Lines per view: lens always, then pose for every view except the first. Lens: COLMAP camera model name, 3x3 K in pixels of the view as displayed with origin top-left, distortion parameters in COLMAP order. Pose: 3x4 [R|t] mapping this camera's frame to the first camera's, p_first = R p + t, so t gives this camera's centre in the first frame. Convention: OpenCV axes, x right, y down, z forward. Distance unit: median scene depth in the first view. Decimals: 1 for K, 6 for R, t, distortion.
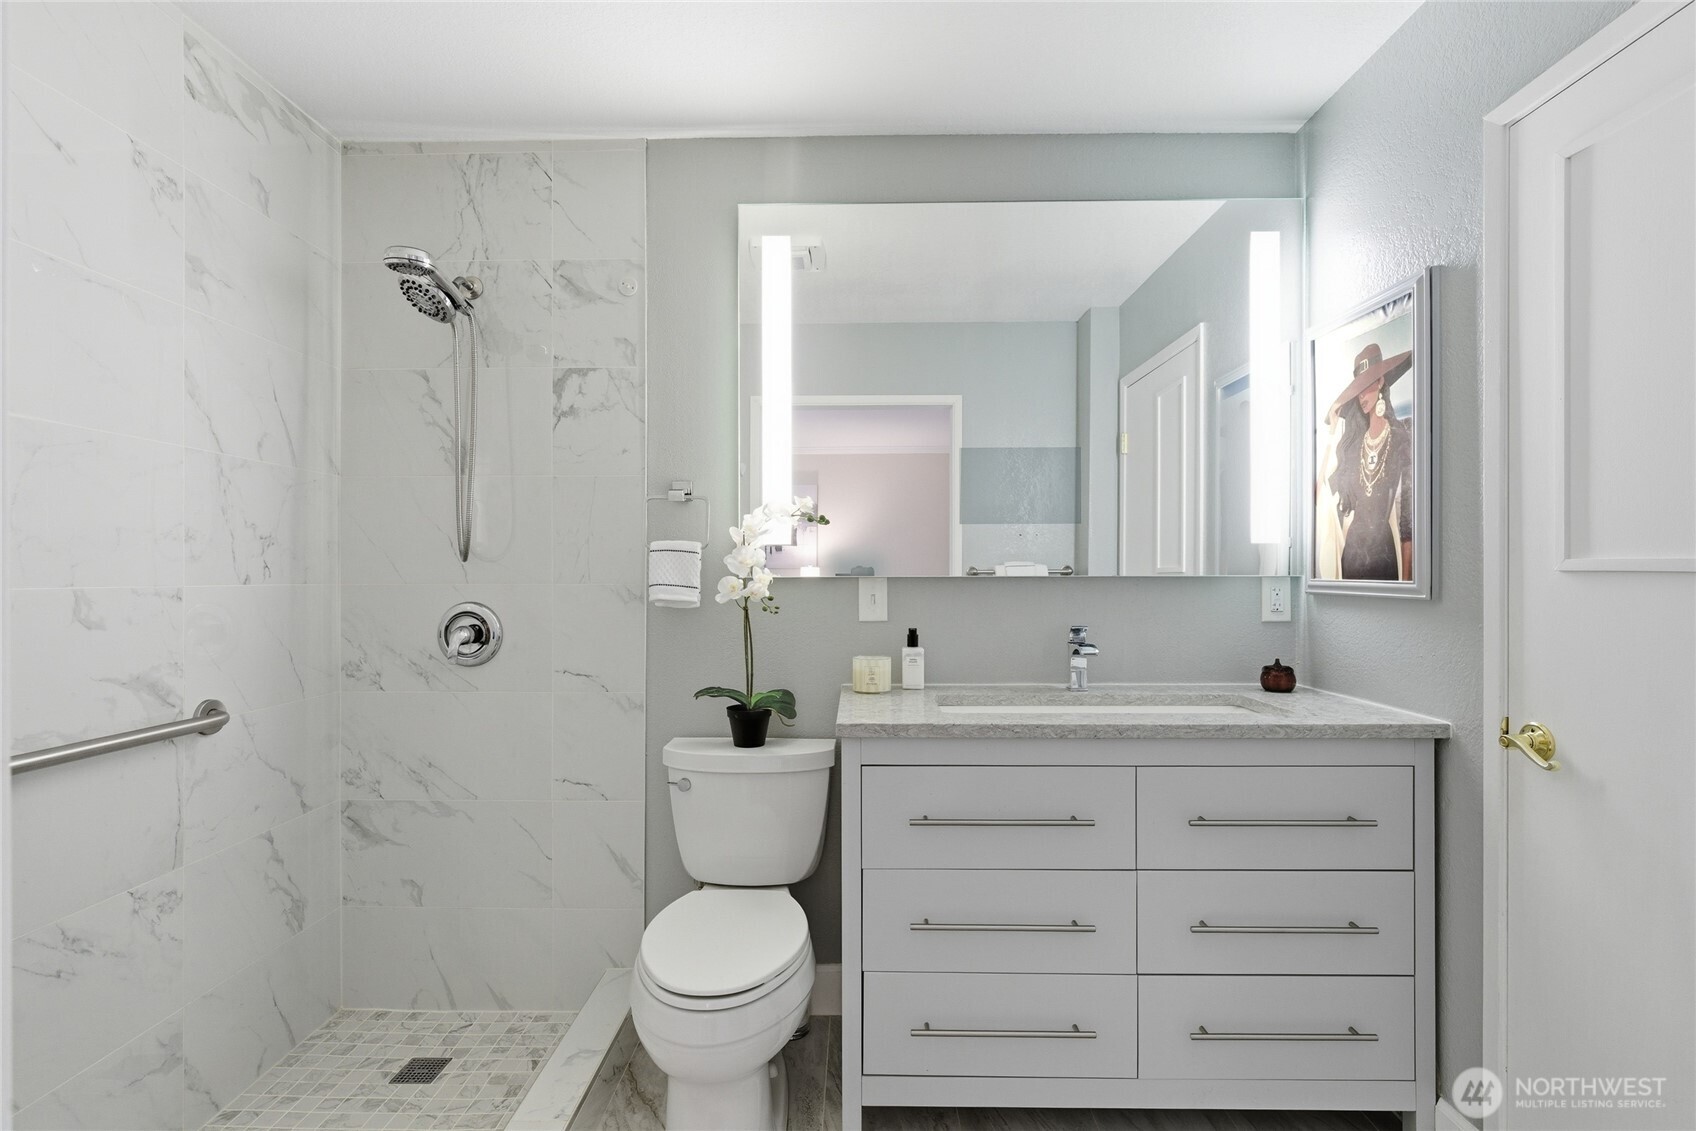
lens RADIAL K [[773.7, 0, 846.1], [0, 773.7, 567.9], [0, 0, 1]] dist [0.001247, 0.001011]
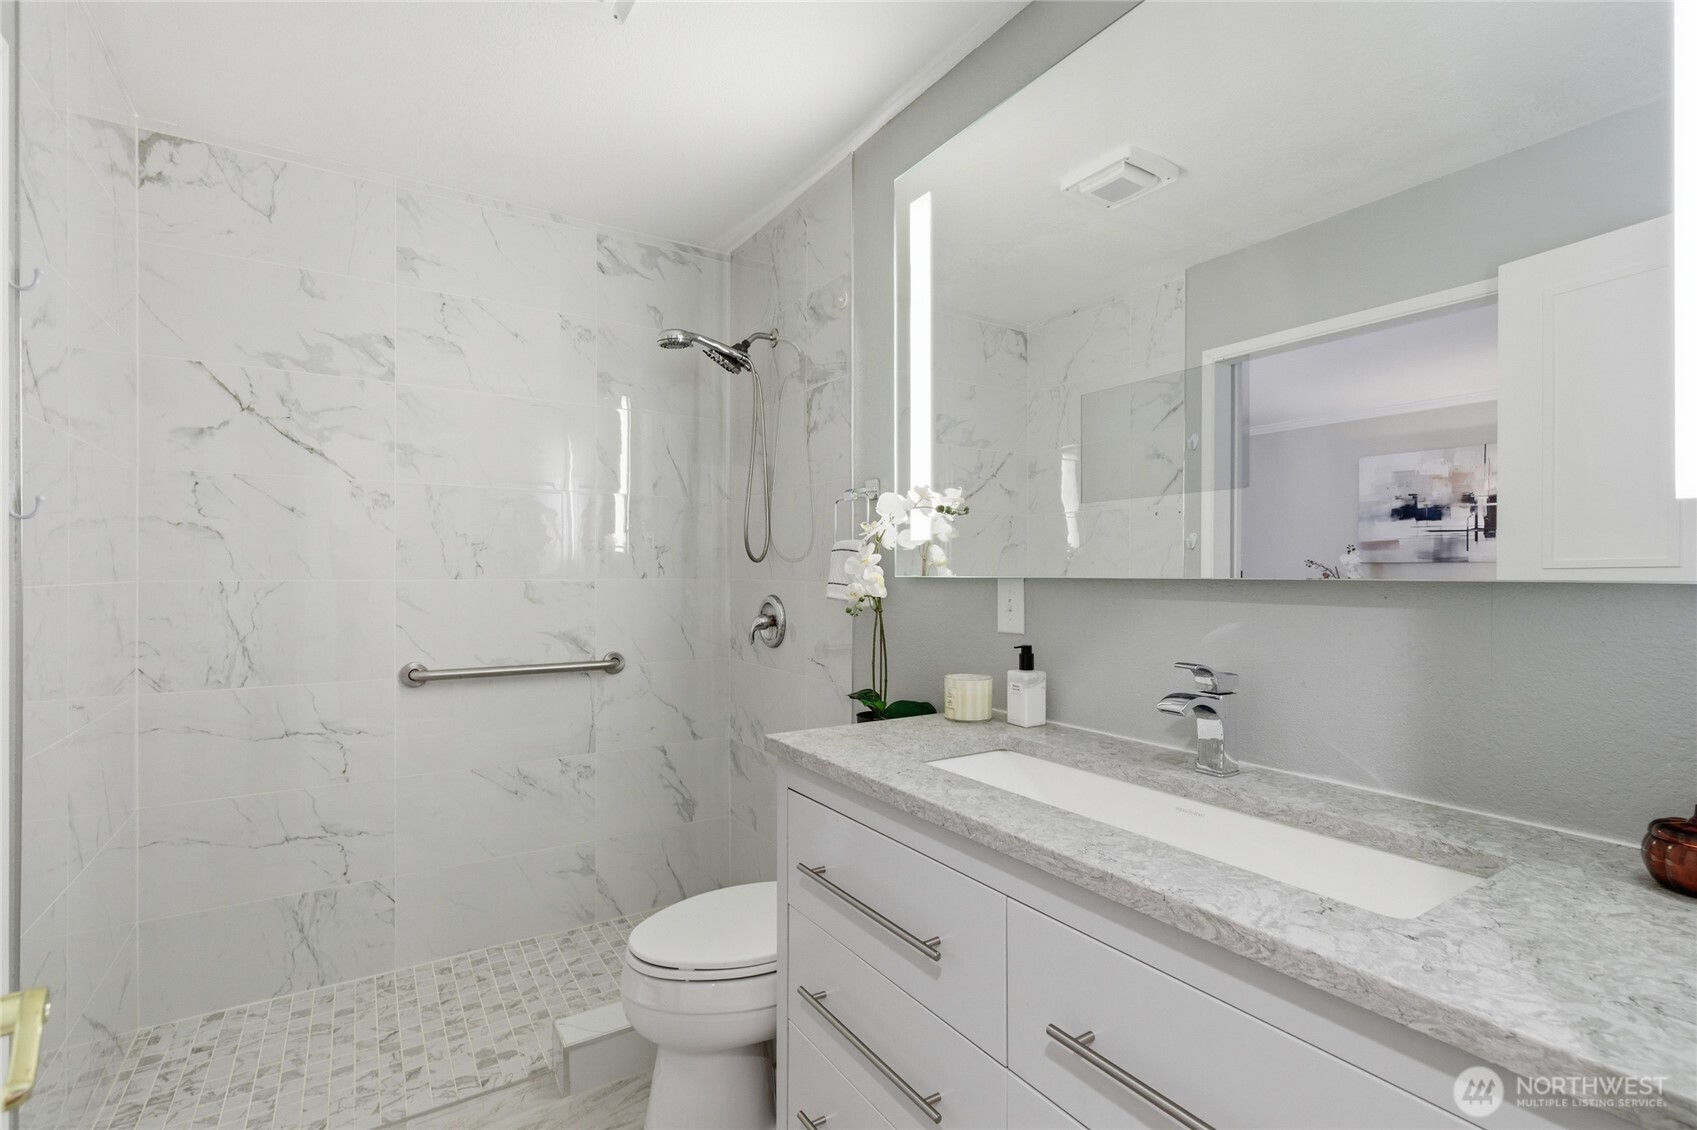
lens RADIAL K [[774.1, 0, 846.6], [0, 774.1, 568.4], [0, 0, 1]] dist [0.001247, 0.001011]
pose [[0.554629, -0.000883, -0.832097, 0.679939], [0.005928, 0.999978, 0.002890, -0.000810], [0.832077, -0.006536, 0.554622, 0.475047]]
